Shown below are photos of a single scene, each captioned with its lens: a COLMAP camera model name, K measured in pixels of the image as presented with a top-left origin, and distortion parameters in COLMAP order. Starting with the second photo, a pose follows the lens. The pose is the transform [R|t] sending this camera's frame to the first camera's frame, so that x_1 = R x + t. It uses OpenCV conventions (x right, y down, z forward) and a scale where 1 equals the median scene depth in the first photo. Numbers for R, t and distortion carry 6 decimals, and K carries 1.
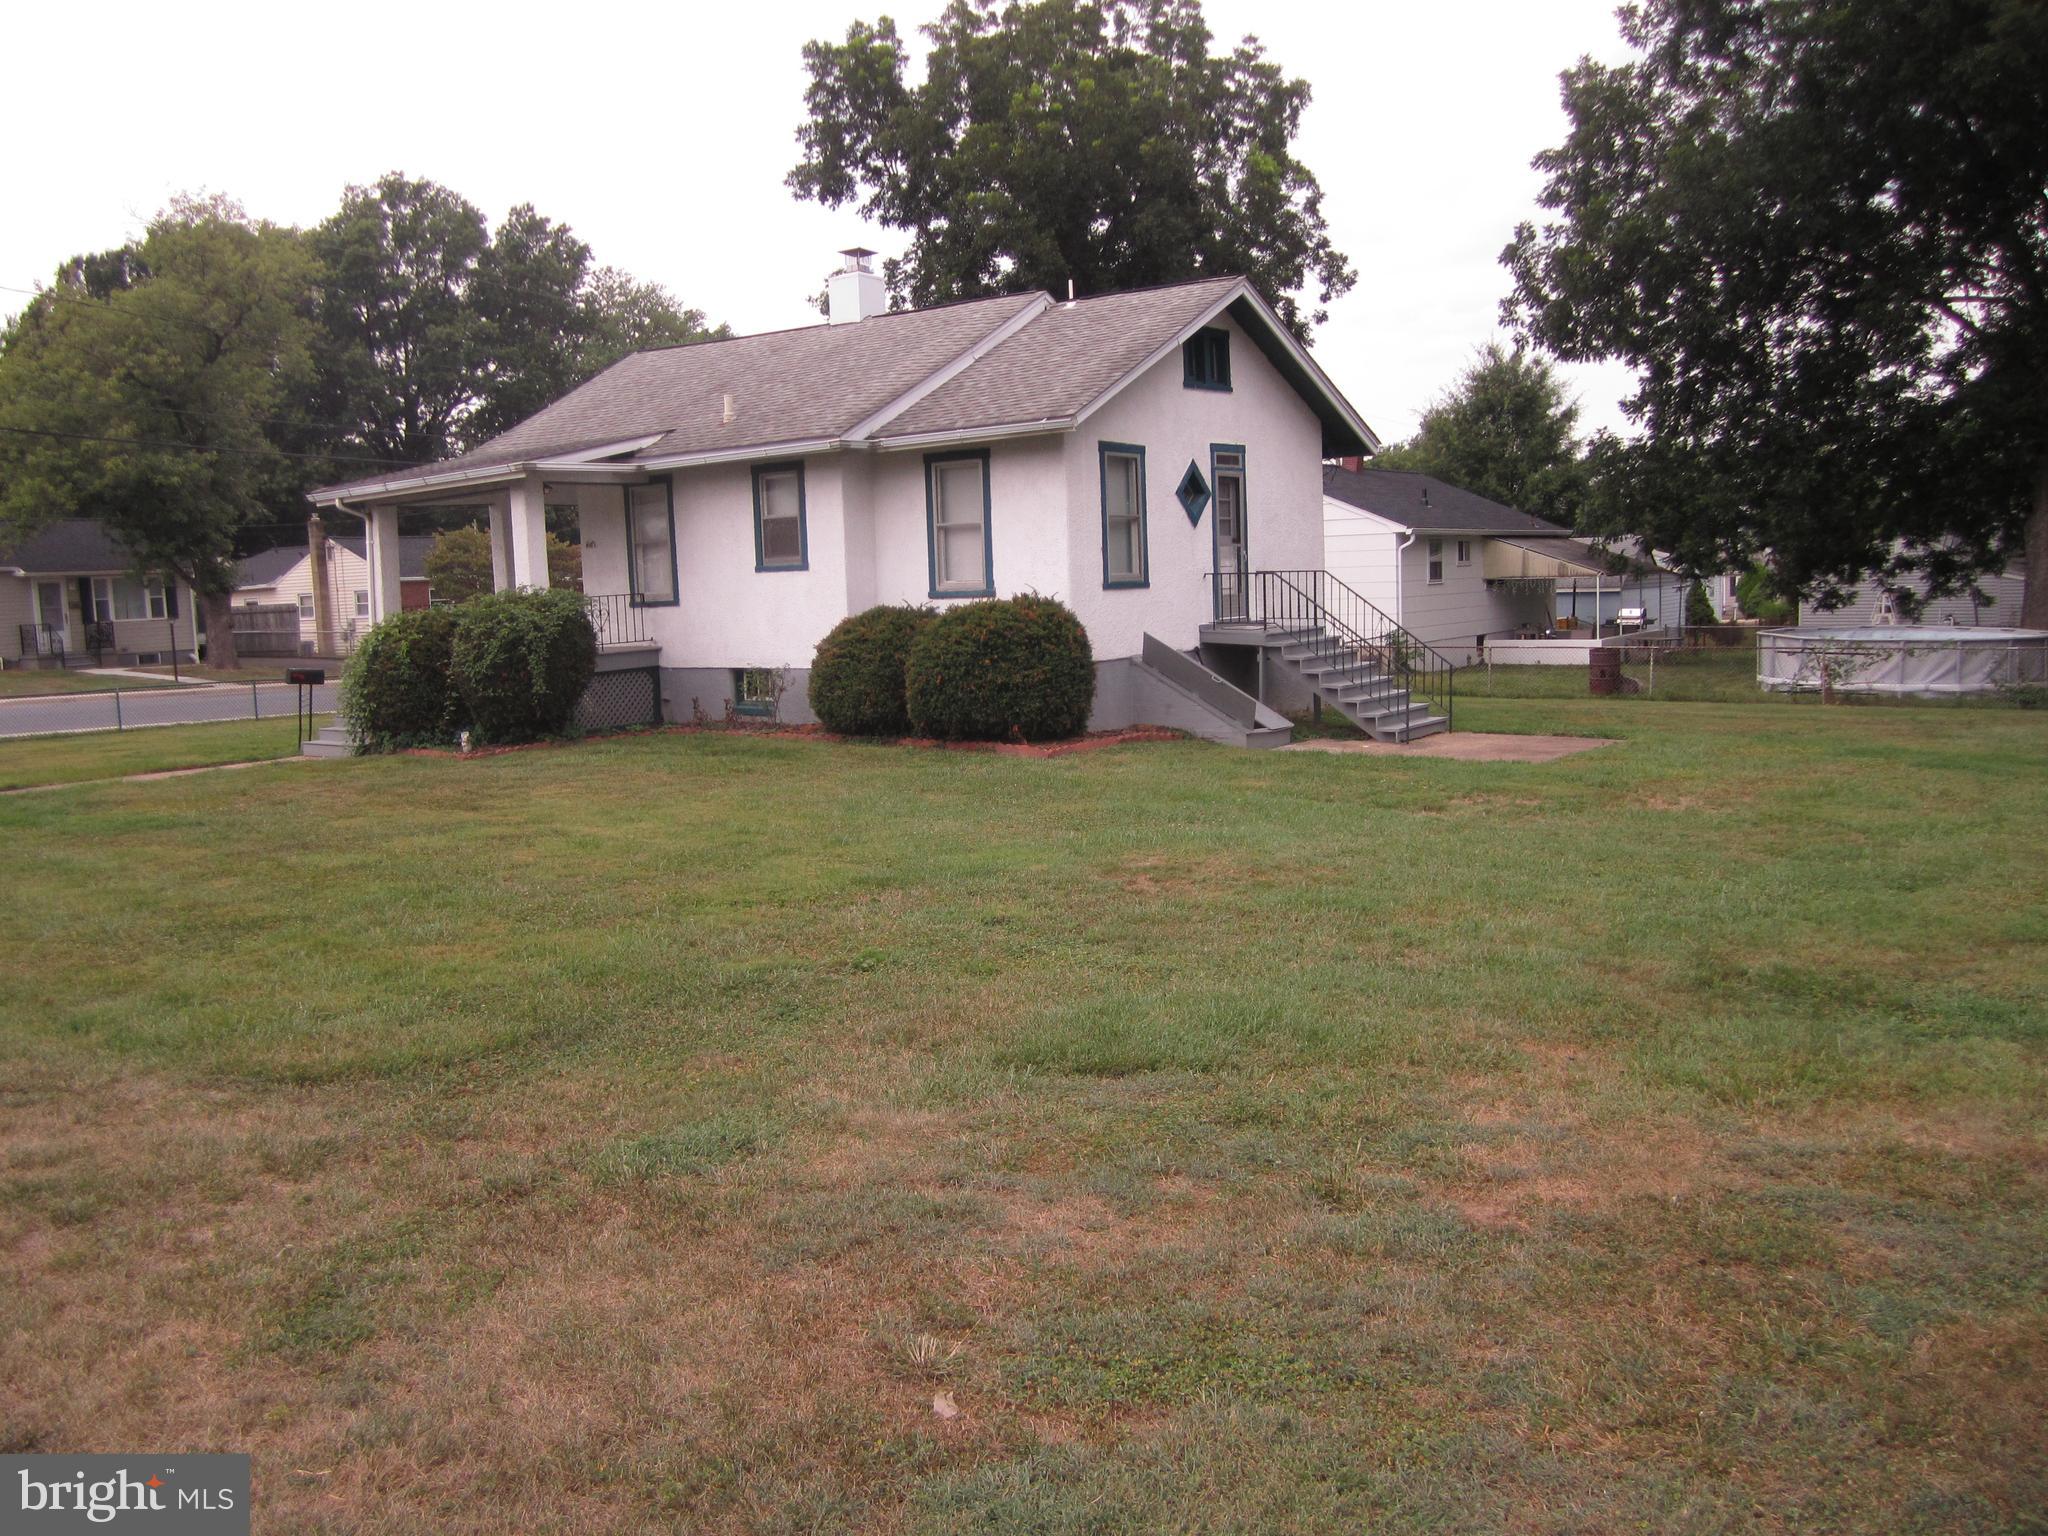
lens RADIAL K [[1704.2, 0, 1024.3], [0, 1704.2, 895.2], [0, 0, 1]] dist [-0.062801, 0.007284]
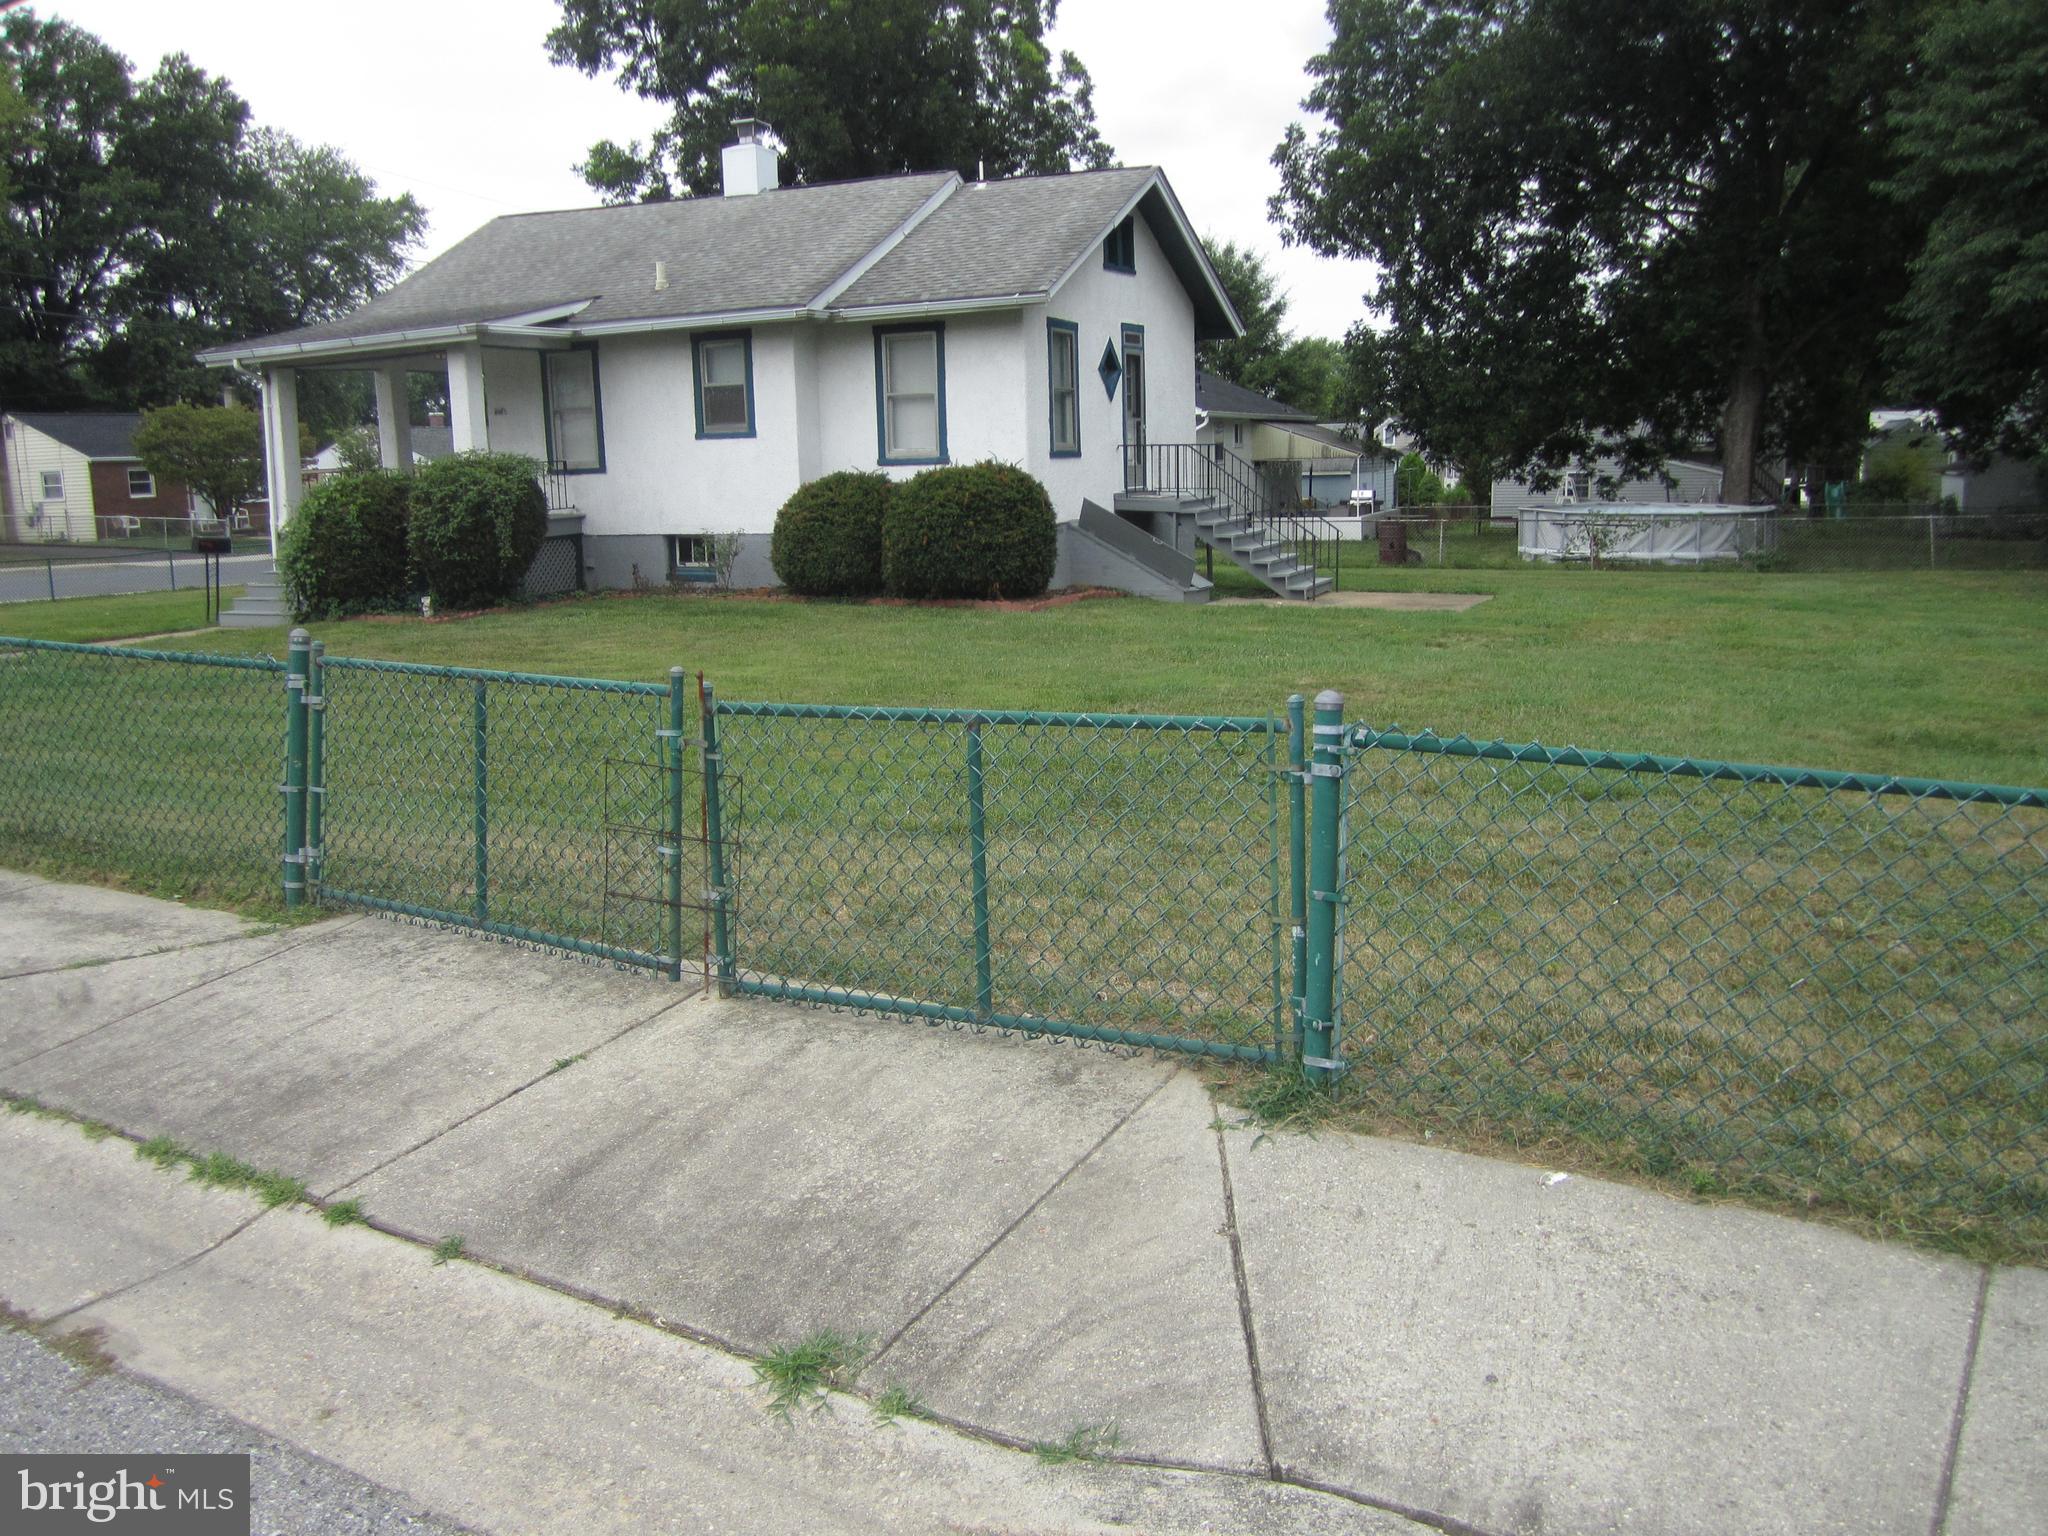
lens RADIAL K [[1680.0, 0, 1025.2], [0, 1680.0, 898.7], [0, 0, 1]] dist [-0.057854, 0.017667]
pose [[0.976083, -0.045790, 0.212522, -0.180501], [0.031633, 0.997077, 0.069543, 0.021323], [-0.215085, -0.061157, 0.974679, -0.039975]]
